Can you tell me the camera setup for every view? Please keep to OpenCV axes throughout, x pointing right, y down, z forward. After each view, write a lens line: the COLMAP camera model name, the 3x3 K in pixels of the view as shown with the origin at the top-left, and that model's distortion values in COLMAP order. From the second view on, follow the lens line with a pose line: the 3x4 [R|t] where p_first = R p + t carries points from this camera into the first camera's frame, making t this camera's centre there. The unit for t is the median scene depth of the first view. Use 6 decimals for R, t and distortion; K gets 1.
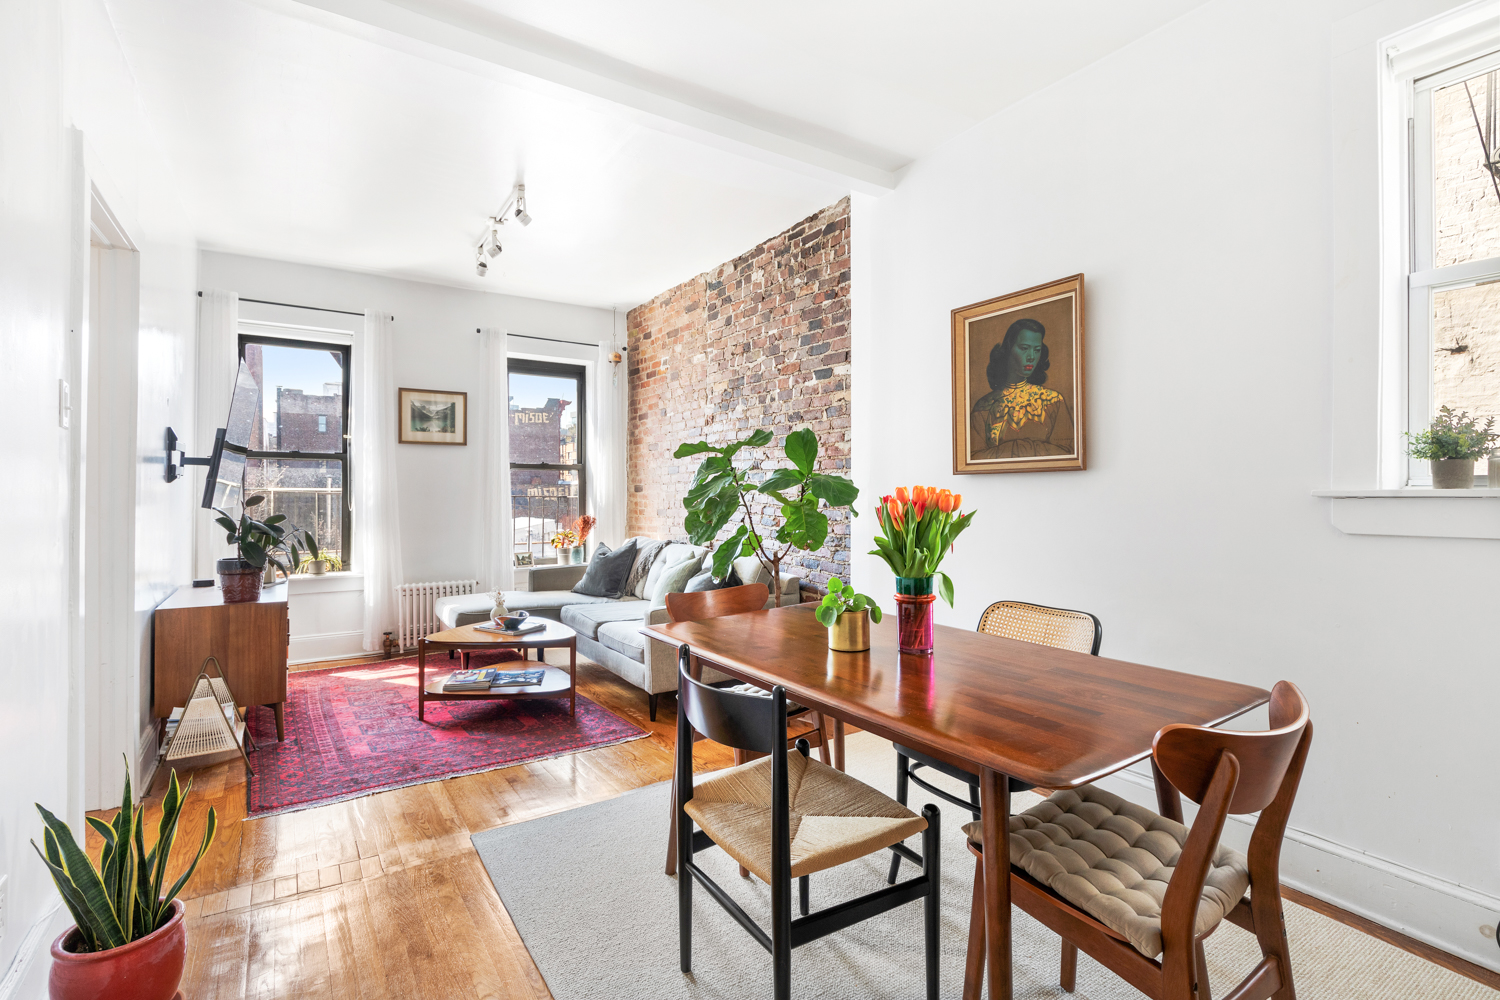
lens RADIAL K [[685.9, 0, 751.8], [0, 685.9, 494.3], [0, 0, 1]] dist [0.001323, 0.000006]
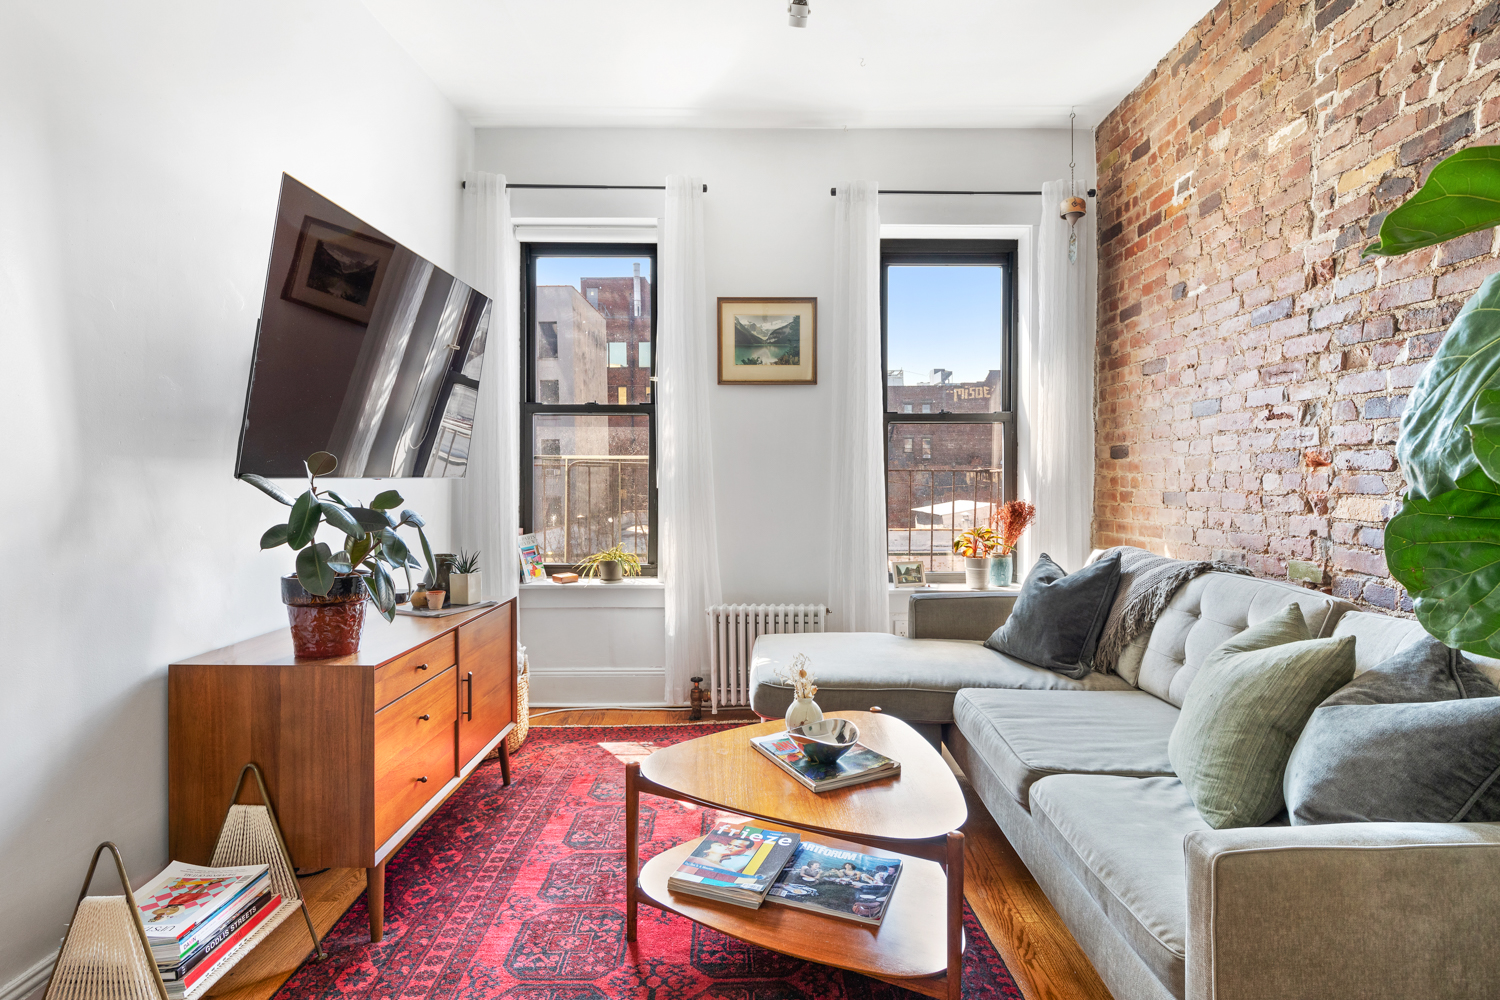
lens RADIAL K [[778.8, 0, 751.2], [0, 778.8, 483.8], [0, 0, 1]] dist [-0.000956, -0.001763]
pose [[0.835712, 0.006056, -0.549134, -0.085797], [0.000314, 0.999934, 0.011506, 0.010676], [0.549167, -0.009788, 0.835655, 0.407640]]
